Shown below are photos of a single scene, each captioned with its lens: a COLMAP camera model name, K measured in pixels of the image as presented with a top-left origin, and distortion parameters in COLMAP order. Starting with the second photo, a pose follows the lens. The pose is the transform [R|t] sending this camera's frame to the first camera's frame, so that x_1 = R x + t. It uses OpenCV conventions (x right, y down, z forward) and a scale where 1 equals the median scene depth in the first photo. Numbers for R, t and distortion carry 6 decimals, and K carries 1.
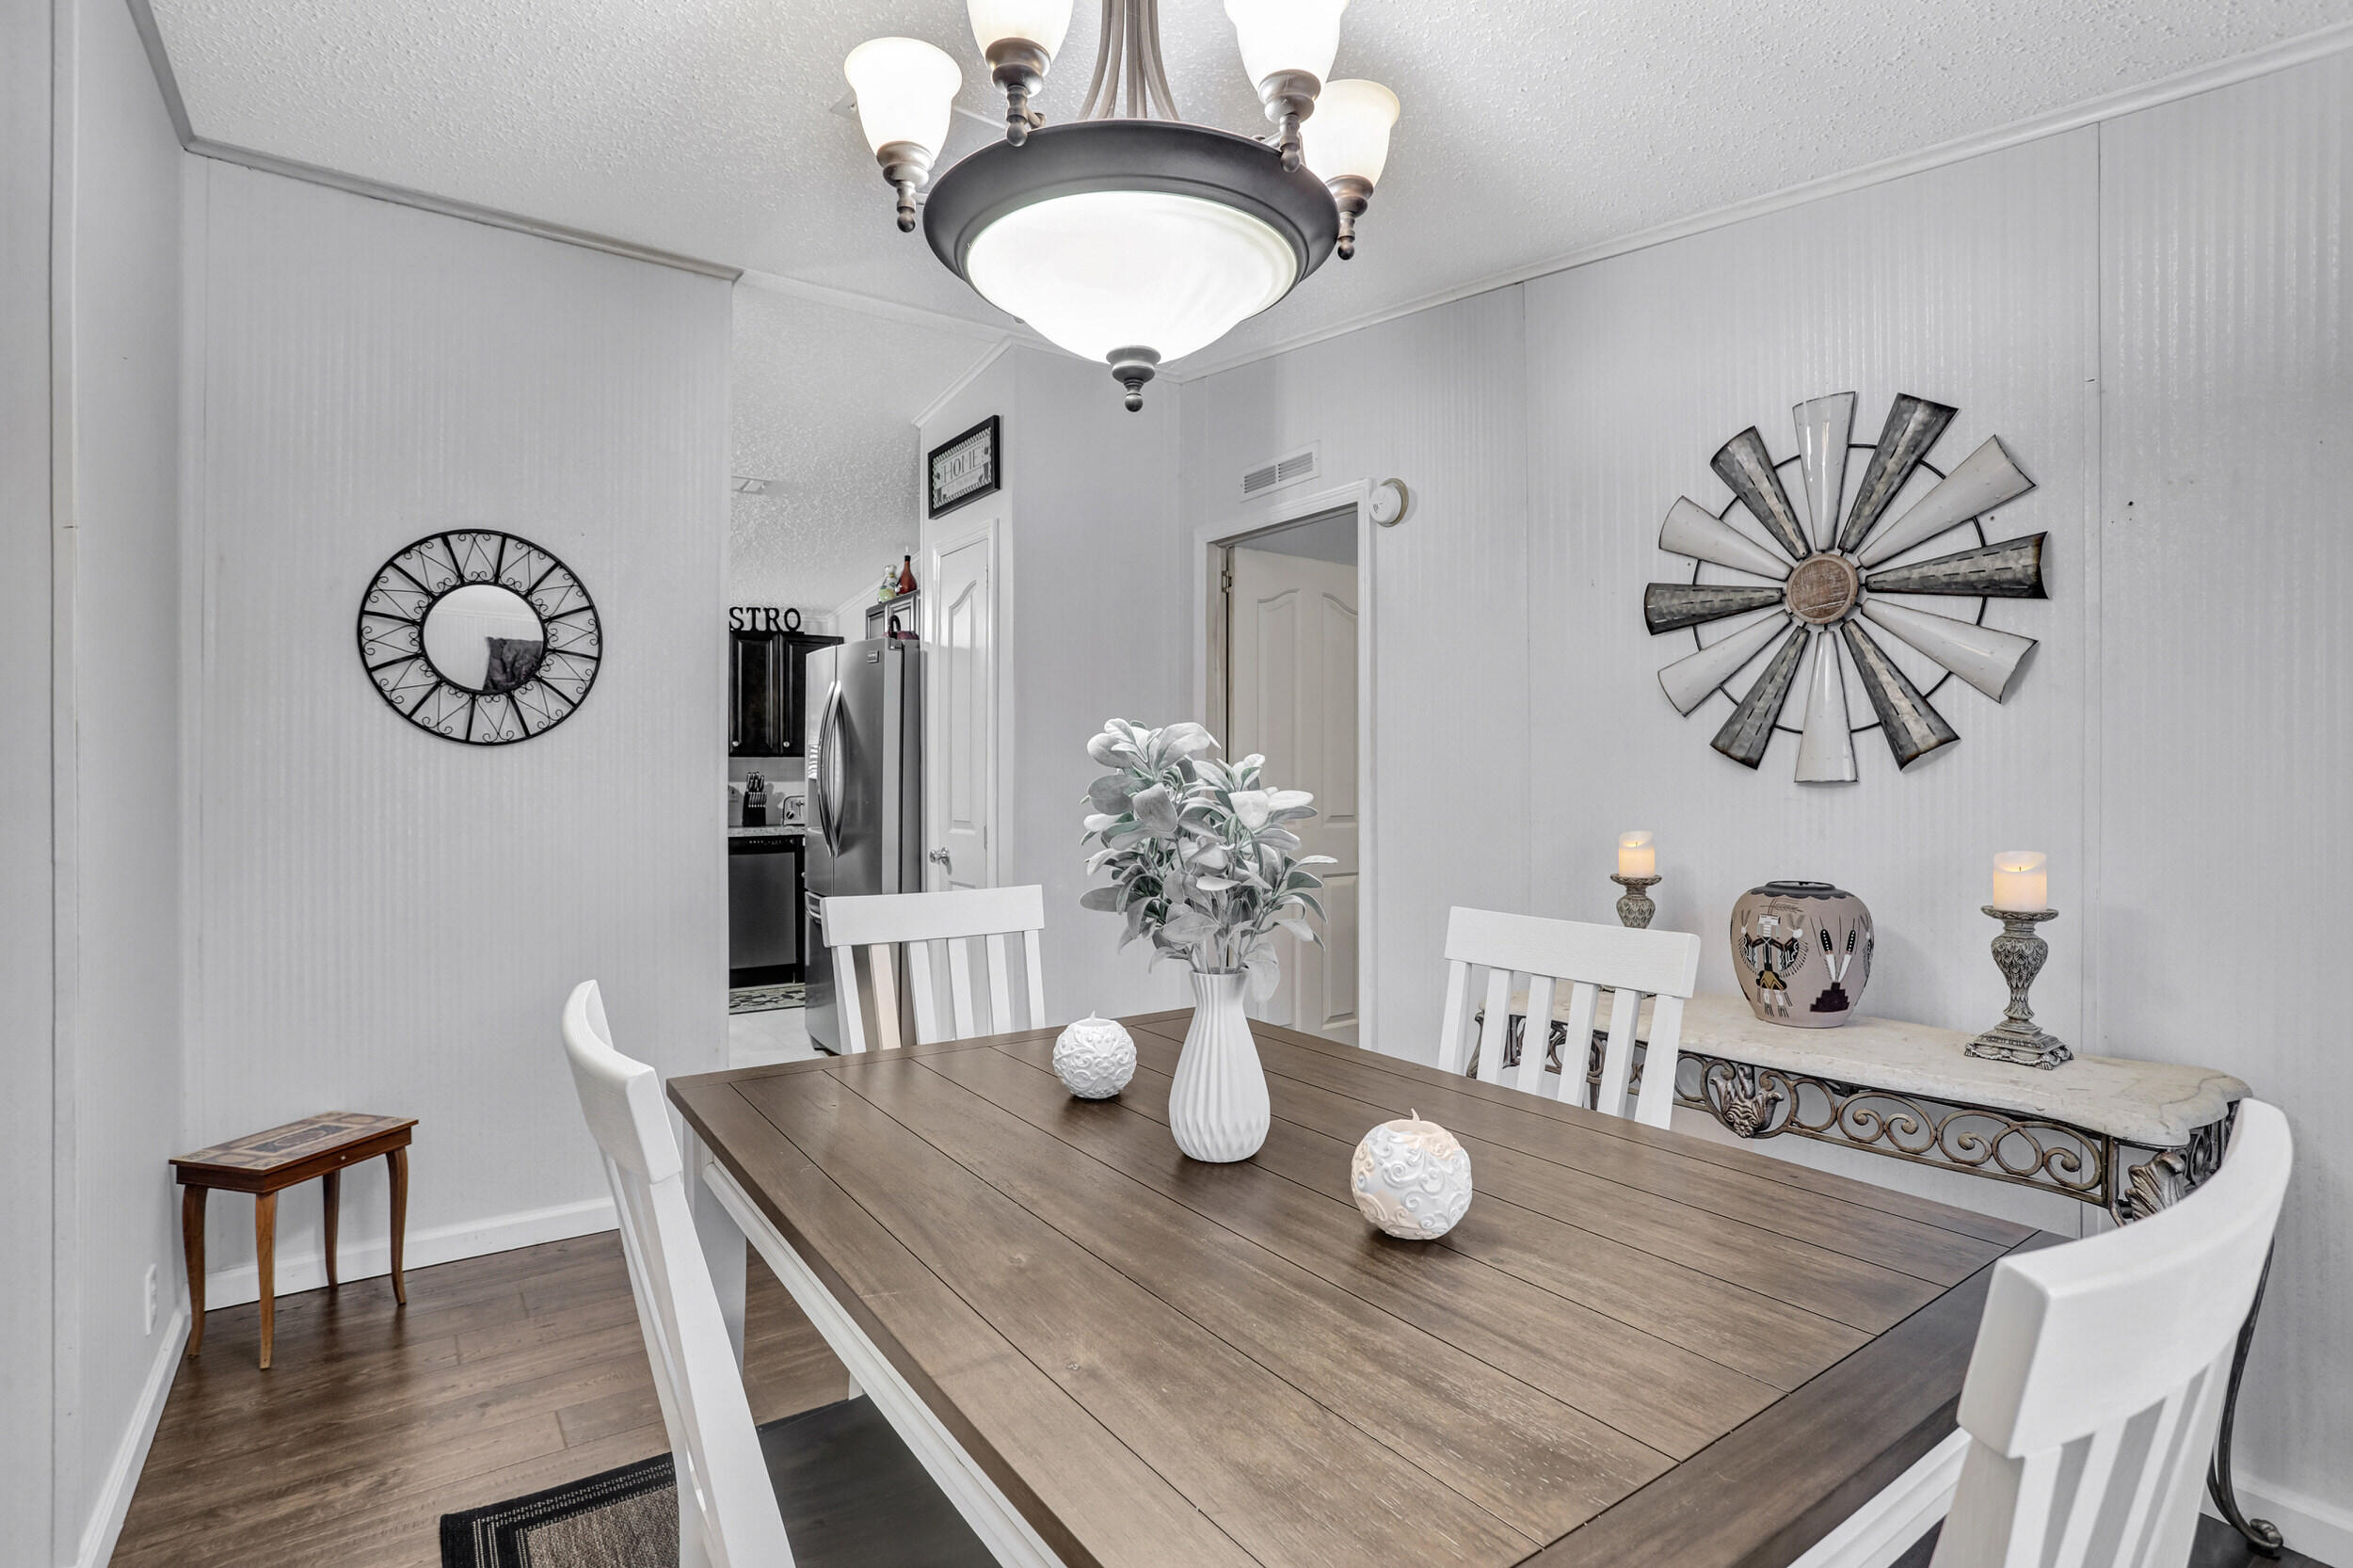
lens RADIAL K [[1160.3, 0, 1180.8], [0, 1160.3, 772.5], [0, 0, 1]] dist [-0.032956, 0.001275]
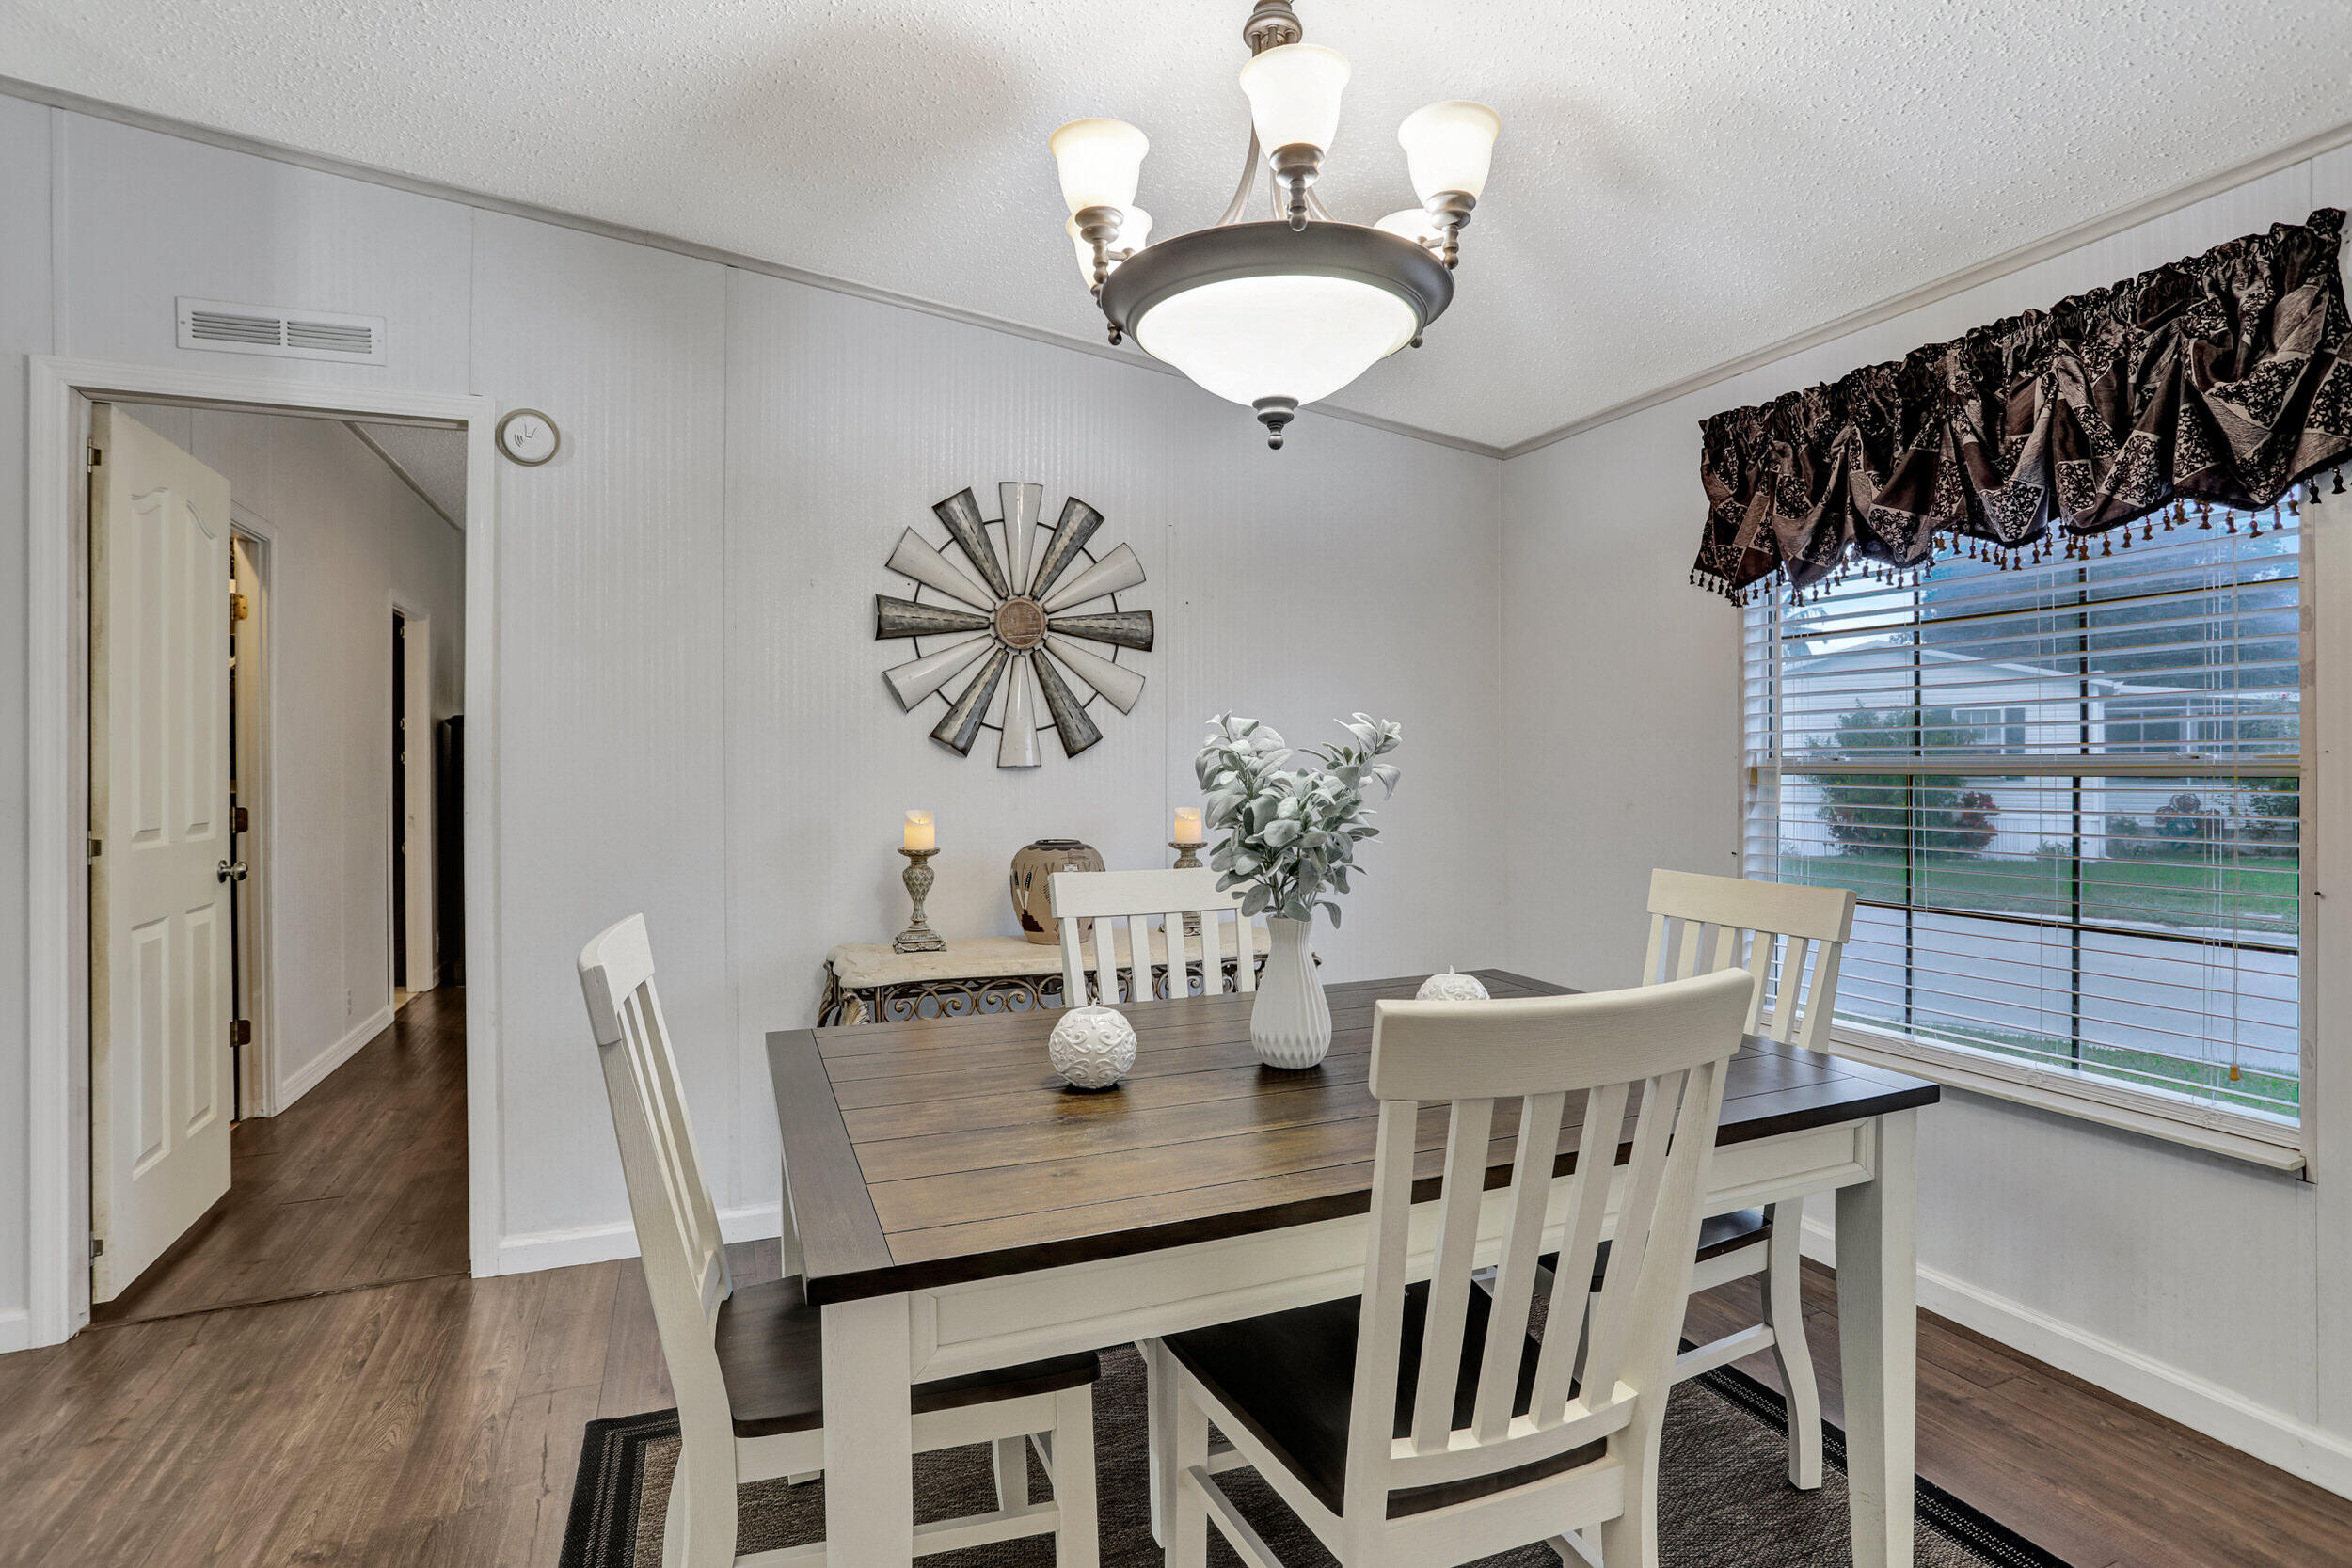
lens RADIAL K [[1159.7, 0, 1180.3], [0, 1159.7, 772.5], [0, 0, 1]] dist [-0.032956, 0.001275]
pose [[0.246746, -0.010318, 0.969025, -0.715983], [-0.001558, 0.999938, 0.011044, 0.000146], [-0.969079, -0.004234, 0.246714, 0.479734]]
